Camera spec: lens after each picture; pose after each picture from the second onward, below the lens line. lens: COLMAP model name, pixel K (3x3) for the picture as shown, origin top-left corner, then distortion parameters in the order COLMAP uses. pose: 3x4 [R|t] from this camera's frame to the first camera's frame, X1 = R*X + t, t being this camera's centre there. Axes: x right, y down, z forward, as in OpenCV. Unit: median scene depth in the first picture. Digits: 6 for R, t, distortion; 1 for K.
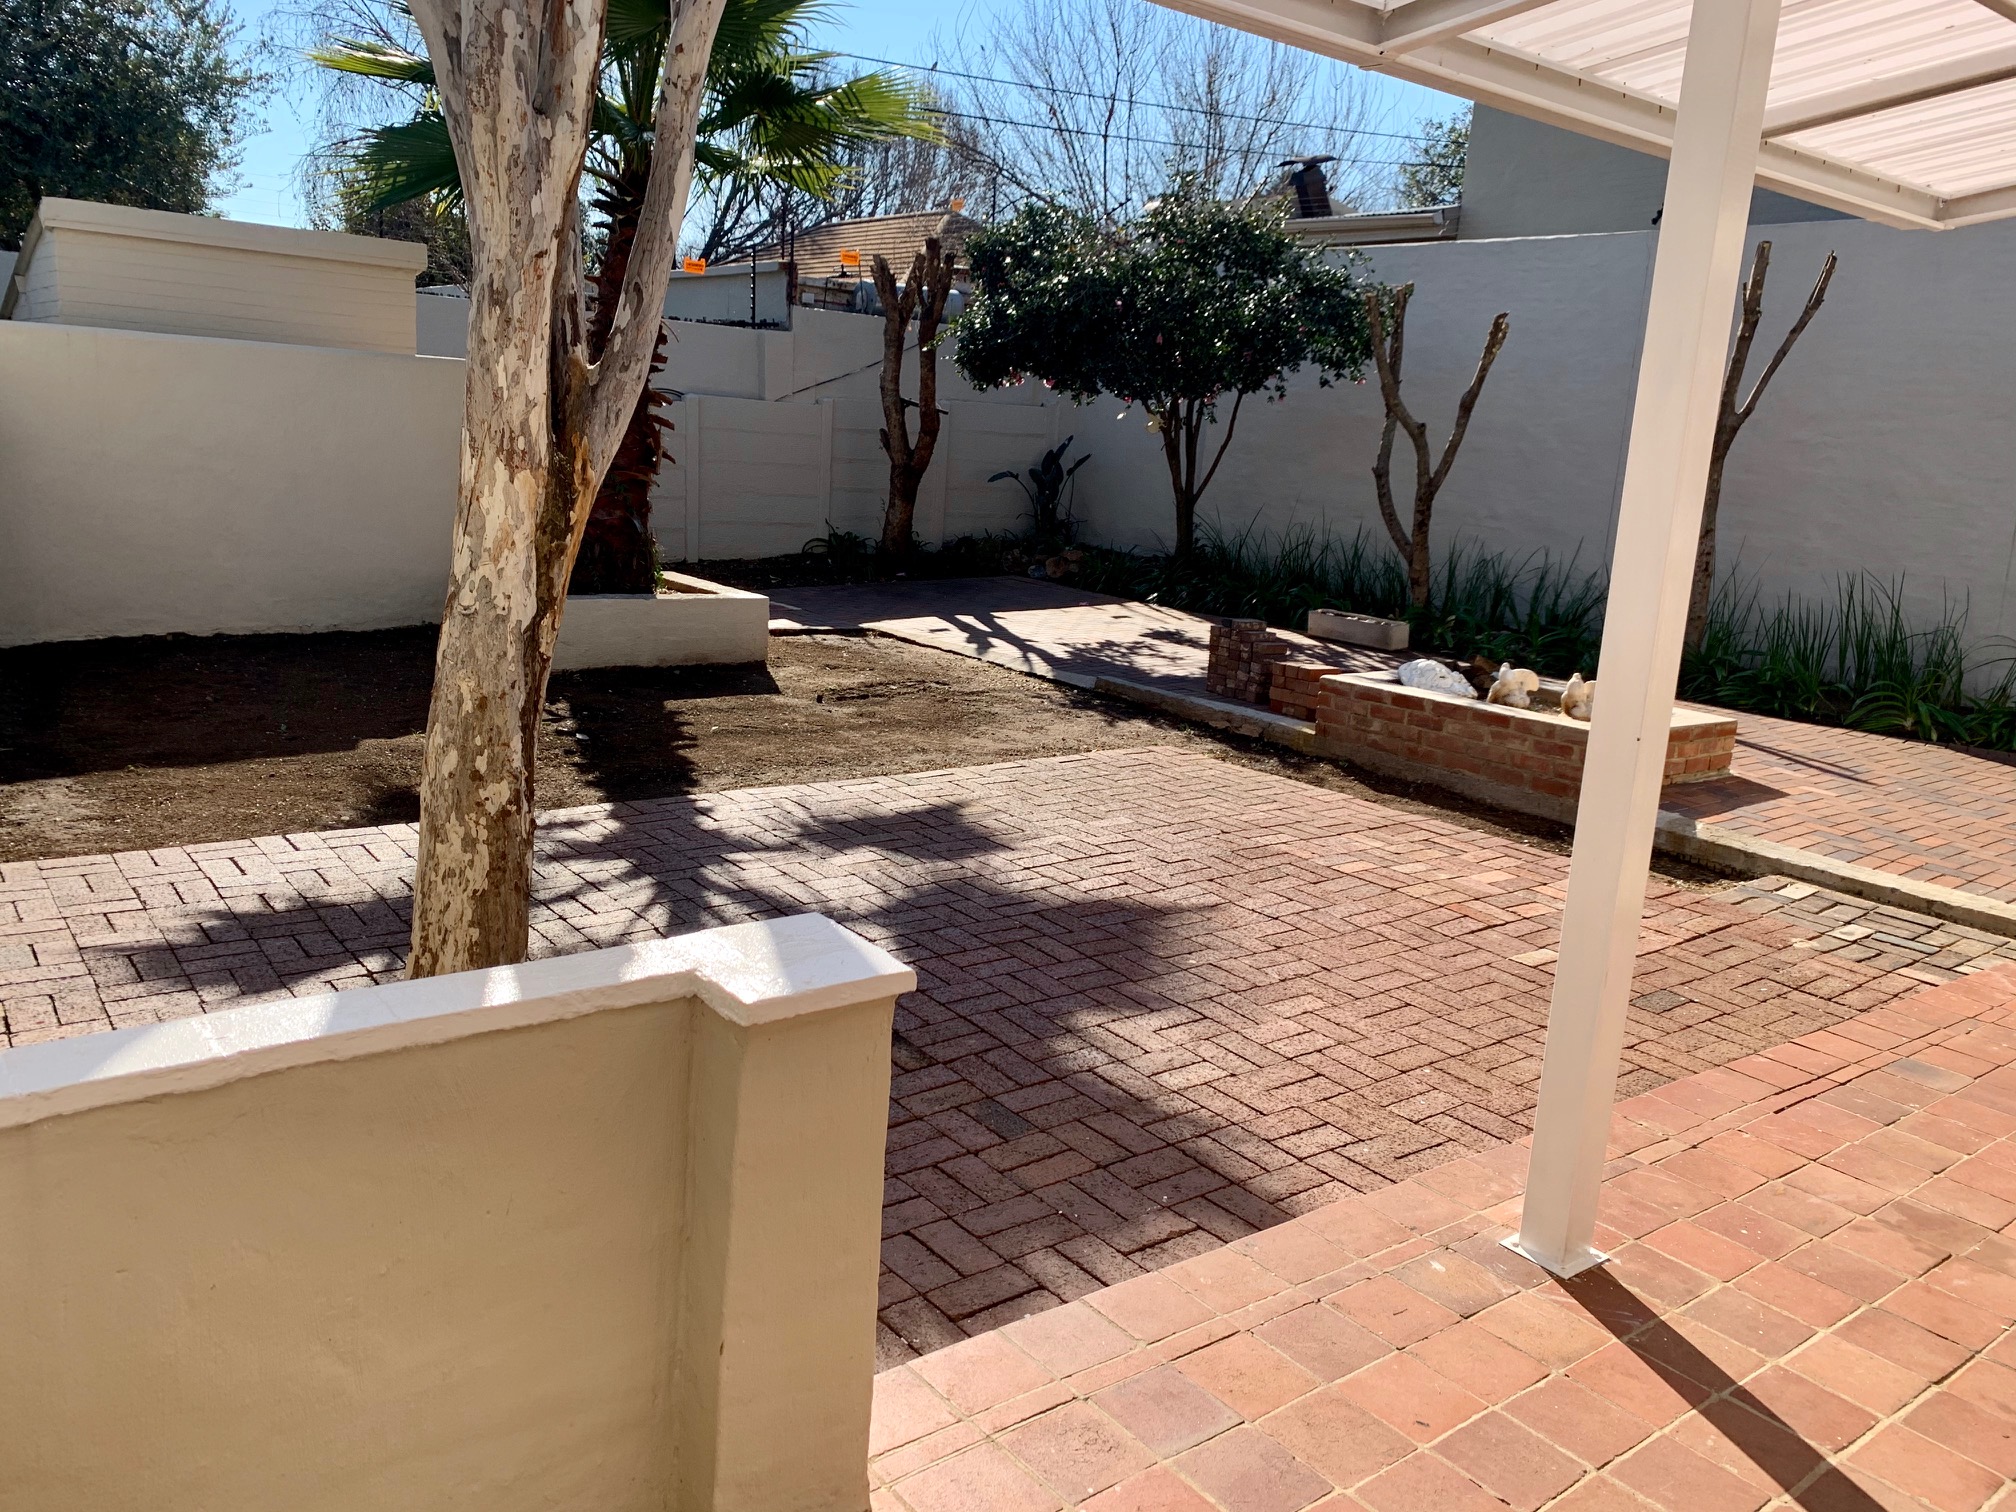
lens RADIAL K [[1486.8, 0, 1012.2], [0, 1486.8, 751.2], [0, 0, 1]] dist [0.040715, -0.035851]
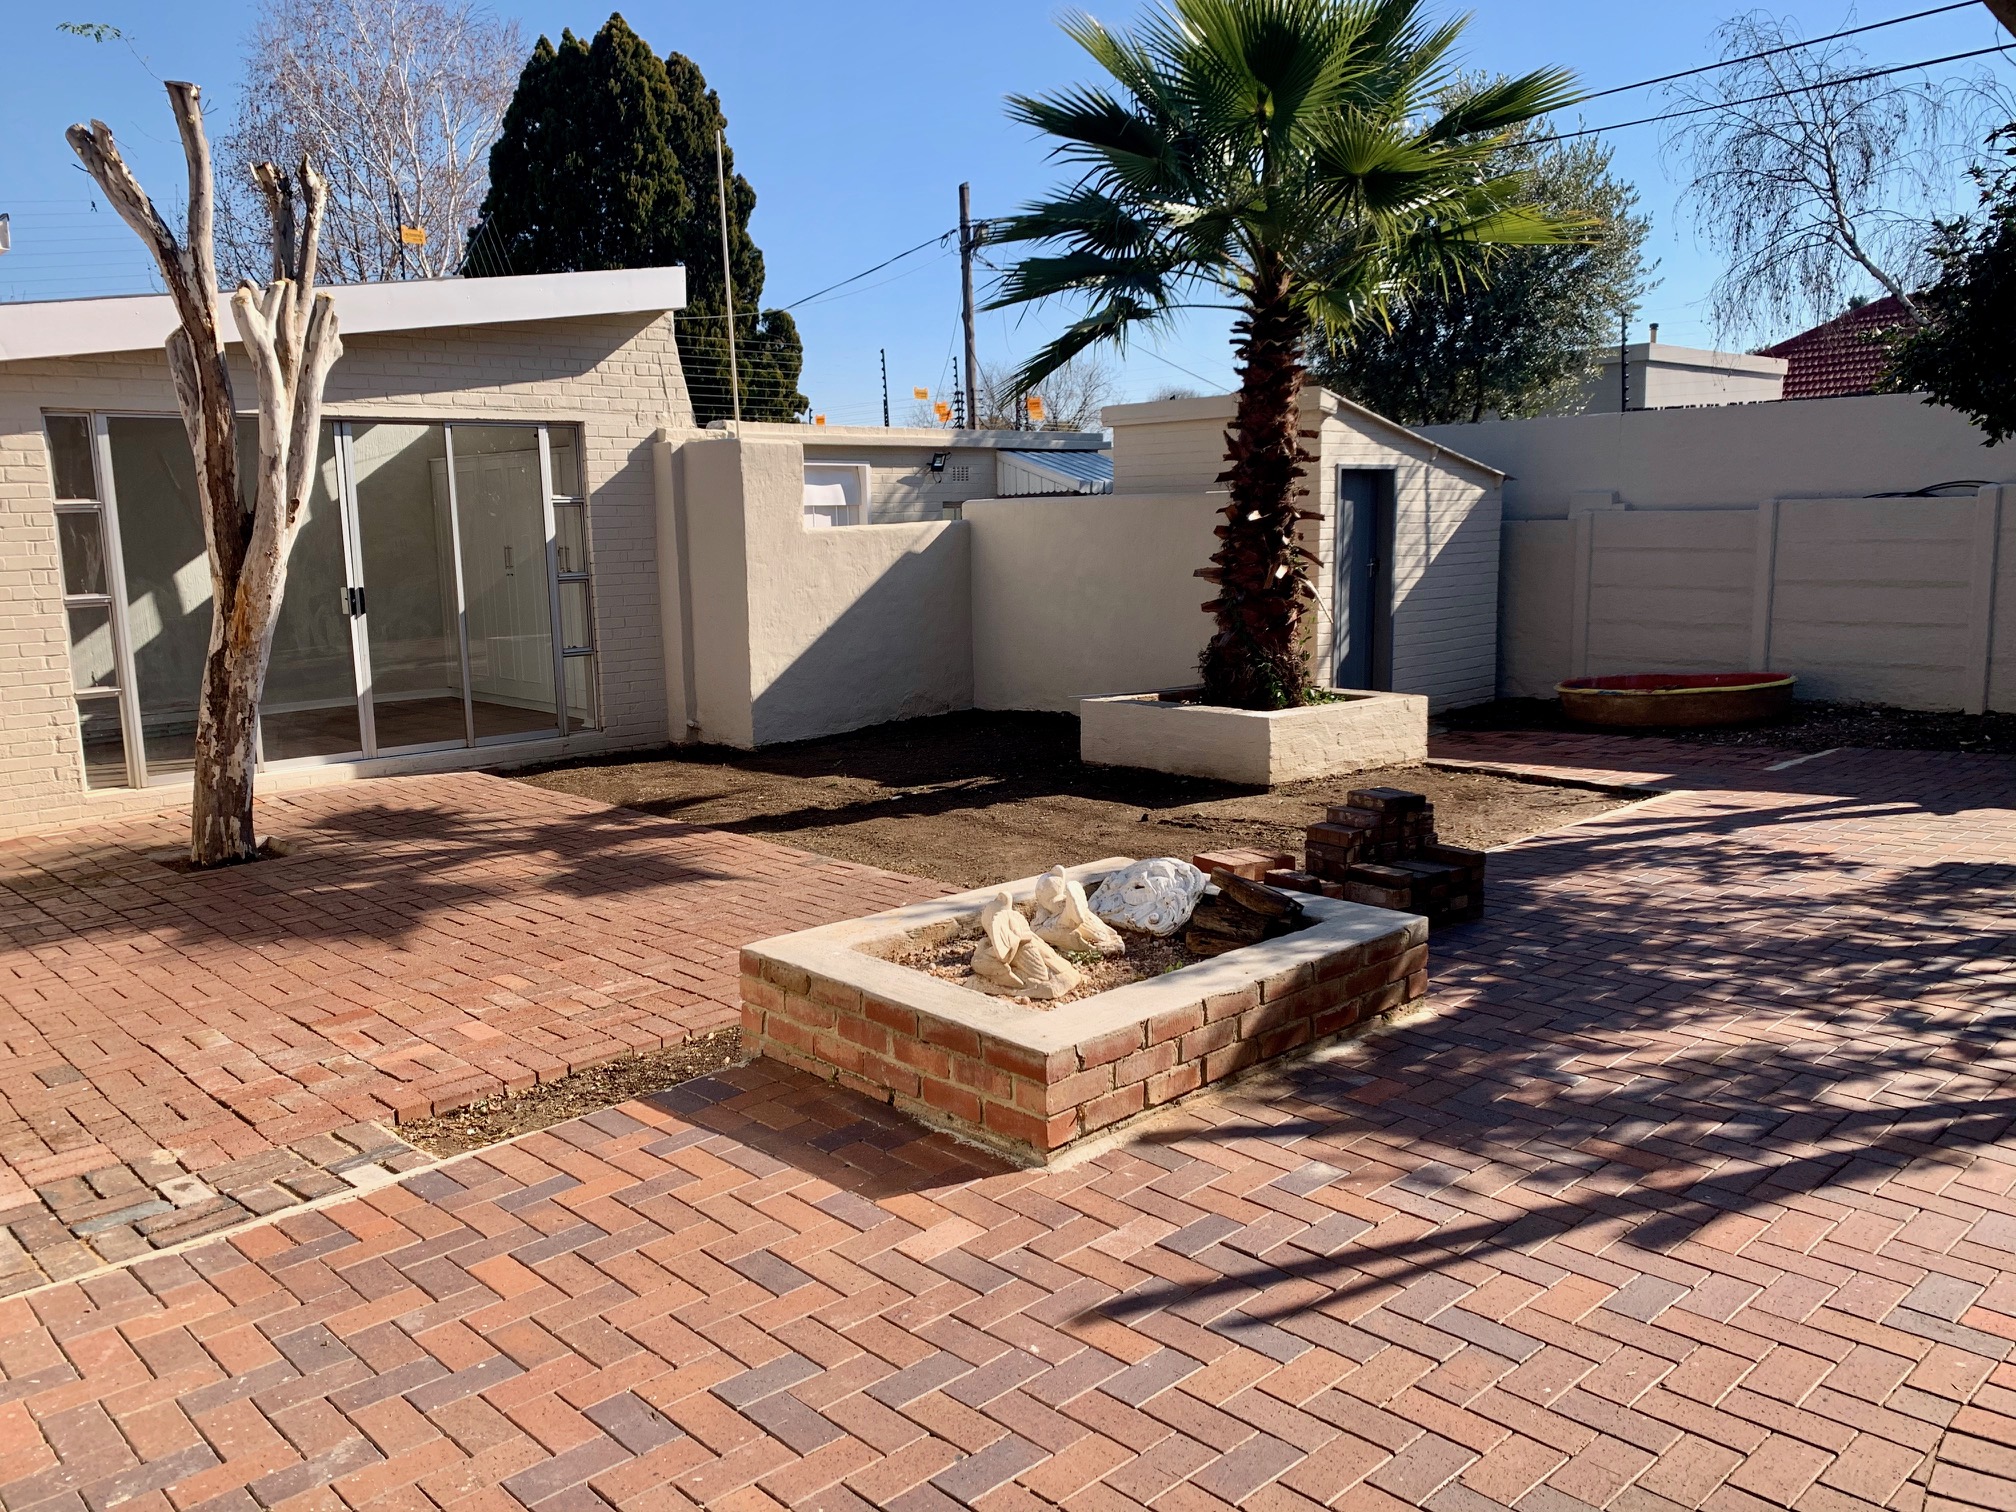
lens RADIAL K [[1574.0, 0, 995.4], [0, 1574.0, 741.4], [0, 0, 1]] dist [0.050480, -0.047272]
pose [[0.092259, 0.074851, -0.992918, 1.143703], [-0.182893, 0.981479, 0.056994, -0.166762], [0.978794, 0.176340, 0.104240, 1.099248]]
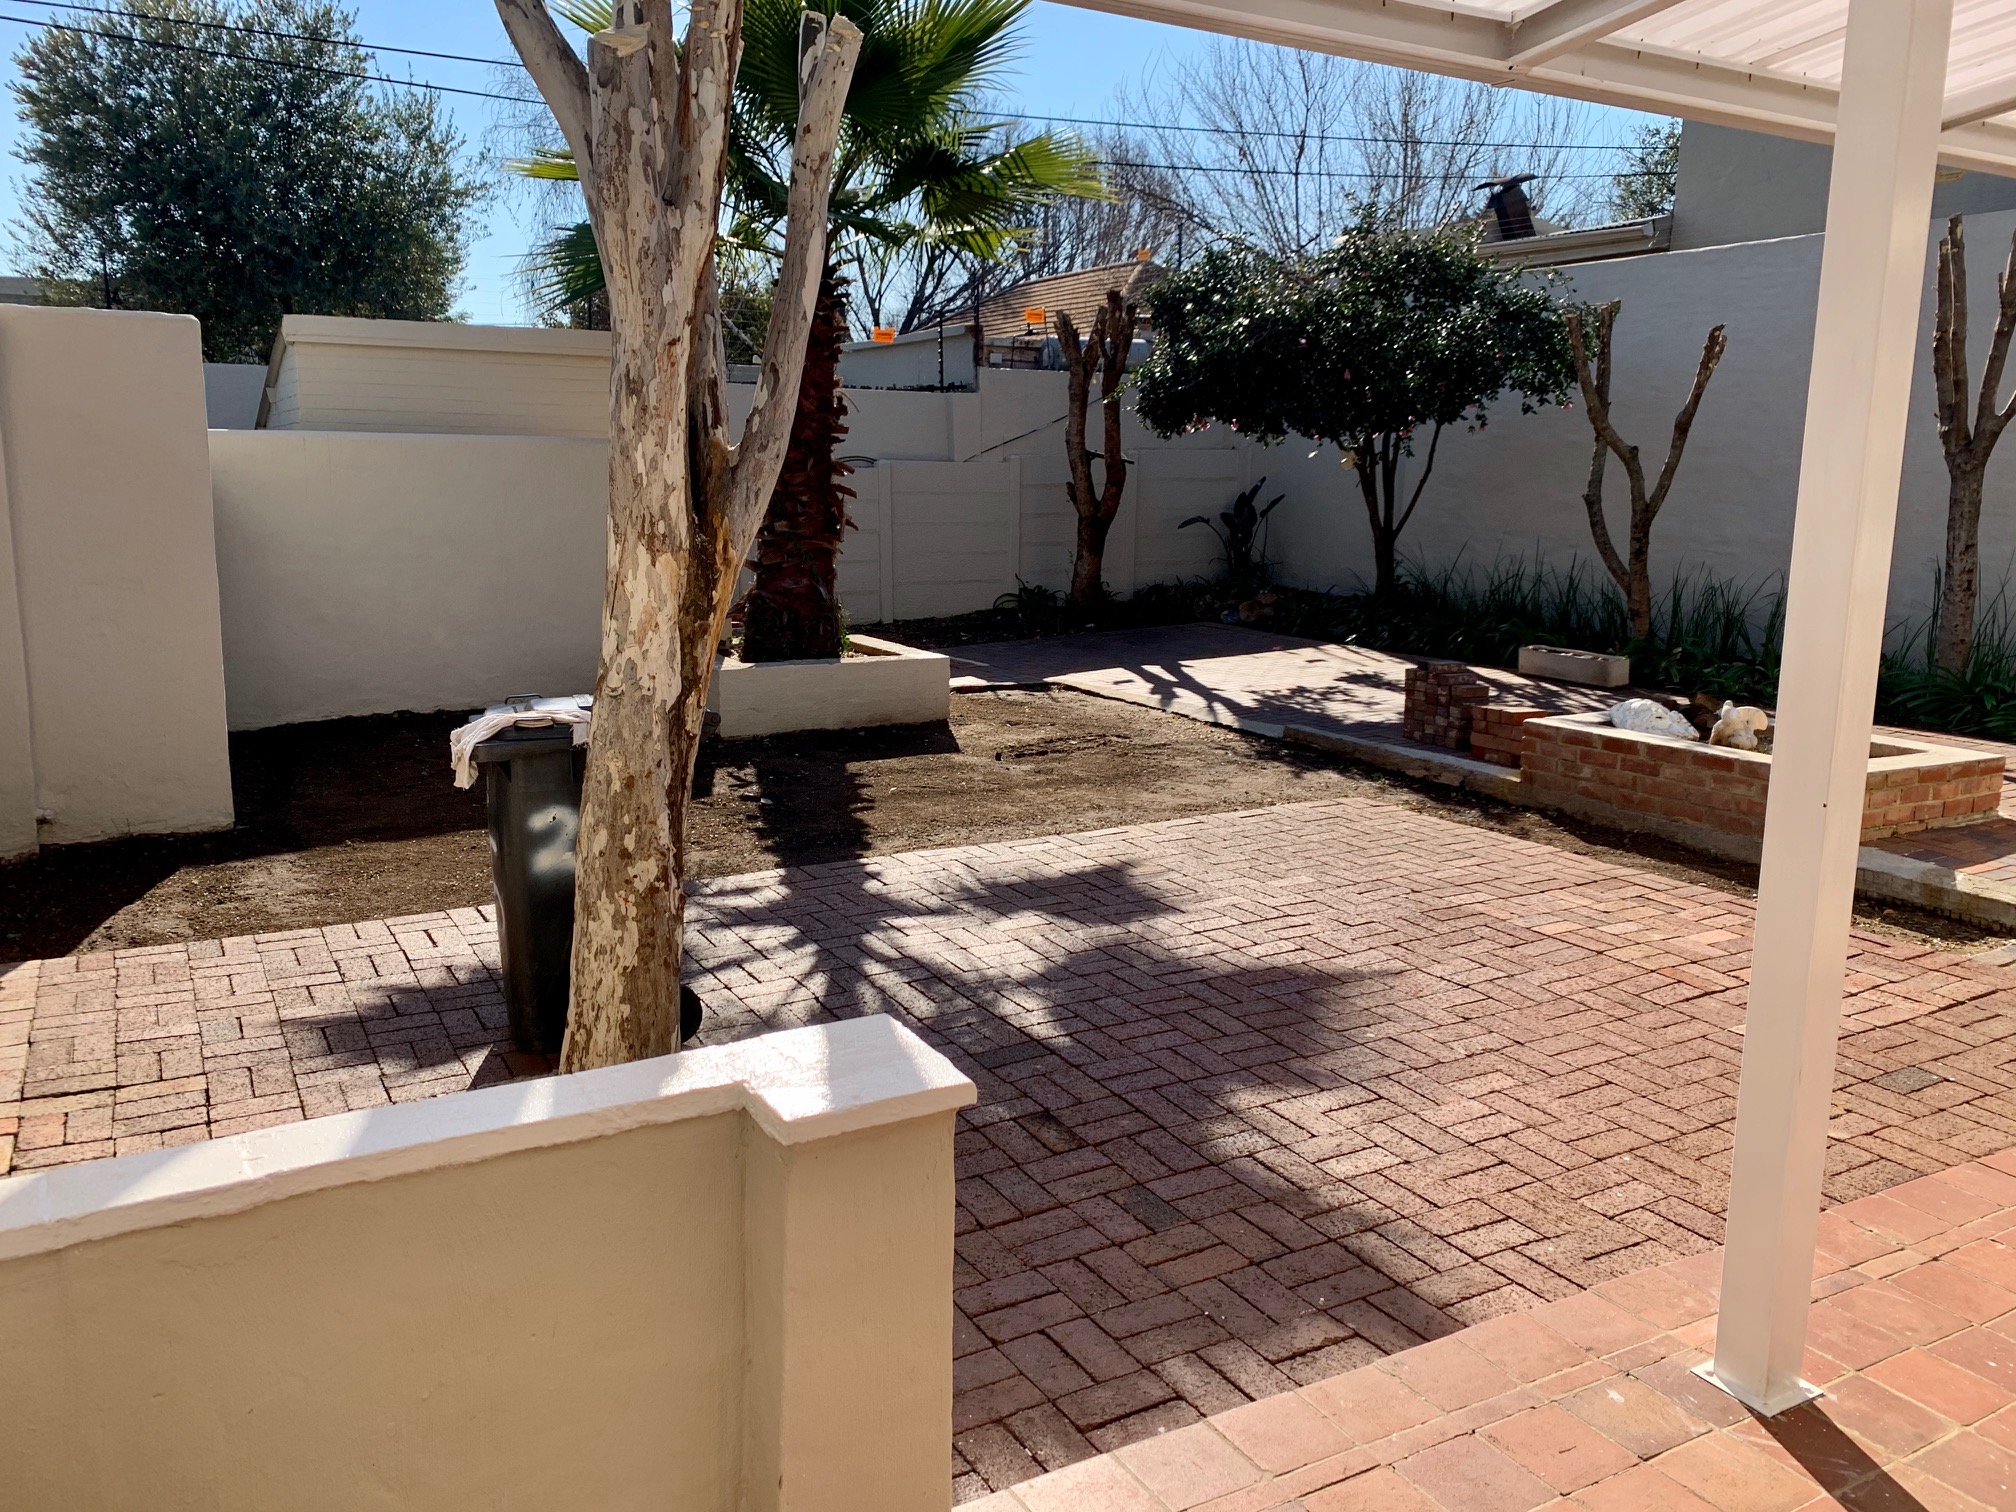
lens RADIAL K [[1487.5, 0, 1005.4], [0, 1487.5, 755.0], [0, 0, 1]] dist [0.026998, -0.011064]
pose [[0.988458, -0.025649, -0.149311, 0.031512], [0.021457, 0.999331, -0.029618, -0.009584], [0.149971, 0.026073, 0.988347, 0.022808]]
